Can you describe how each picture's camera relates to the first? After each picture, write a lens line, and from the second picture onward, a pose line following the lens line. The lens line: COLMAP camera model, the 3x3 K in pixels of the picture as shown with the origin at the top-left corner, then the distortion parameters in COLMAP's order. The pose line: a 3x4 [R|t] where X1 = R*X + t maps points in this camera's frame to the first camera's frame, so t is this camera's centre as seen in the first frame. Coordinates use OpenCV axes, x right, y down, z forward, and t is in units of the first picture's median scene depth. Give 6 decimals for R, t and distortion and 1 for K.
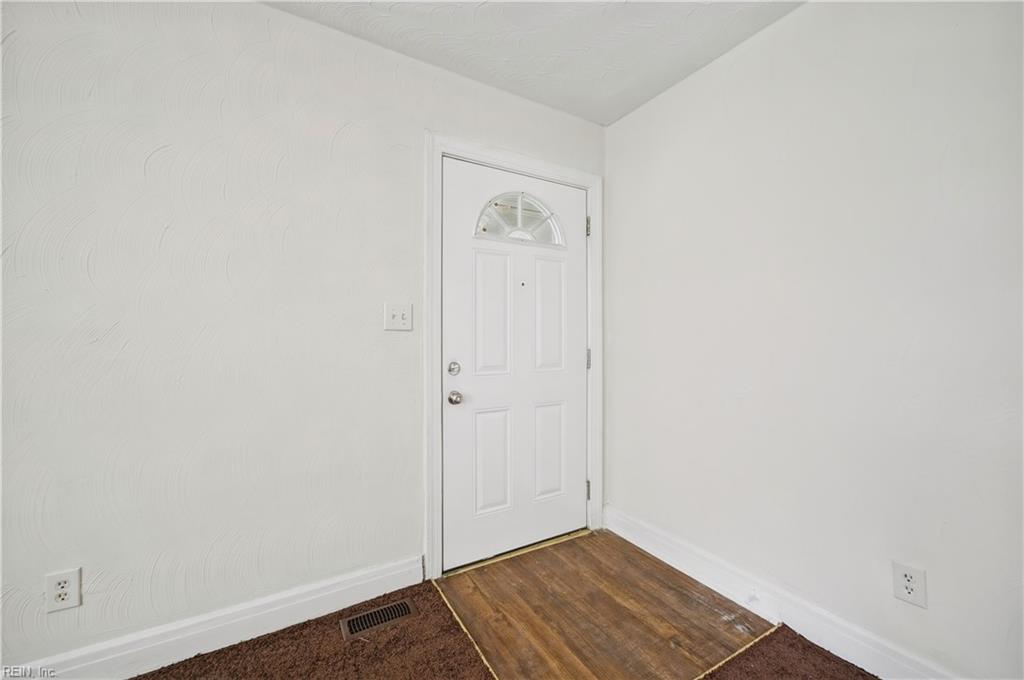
lens RADIAL K [[406.4, 0, 518.2], [0, 406.4, 336.6], [0, 0, 1]] dist [-0.004151, 0.000894]
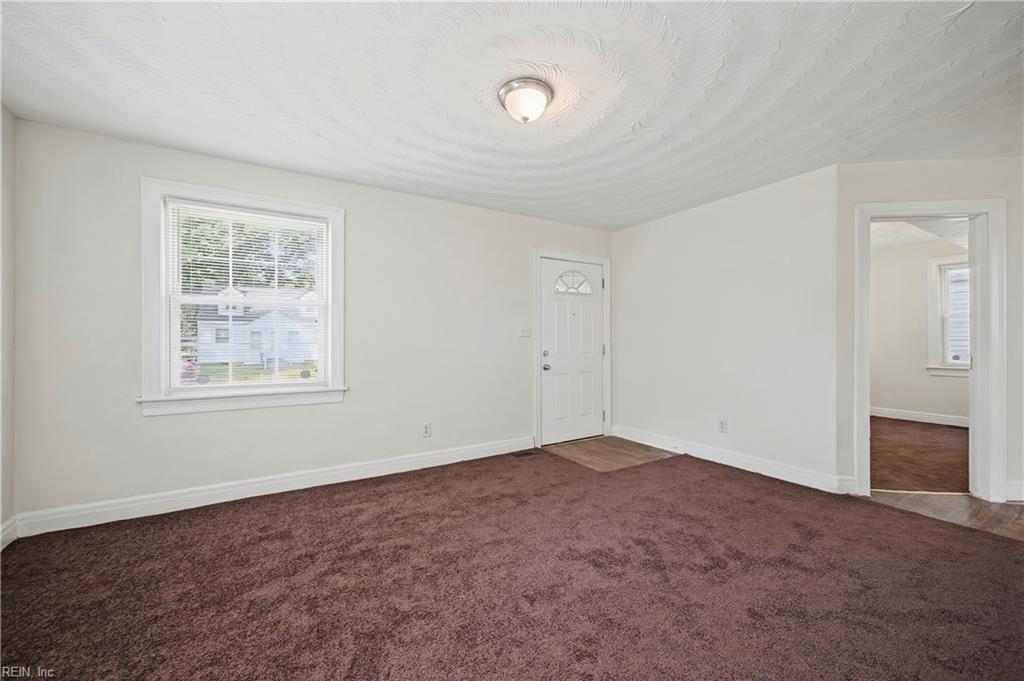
lens RADIAL K [[406.4, 0, 518.1], [0, 406.4, 339.1], [0, 0, 1]] dist [-0.004151, 0.000894]
pose [[0.999774, -0.004785, 0.020699, -0.350712], [0.004728, 0.999985, 0.002799, -0.008714], [-0.020712, -0.002700, 0.999782, -1.197631]]
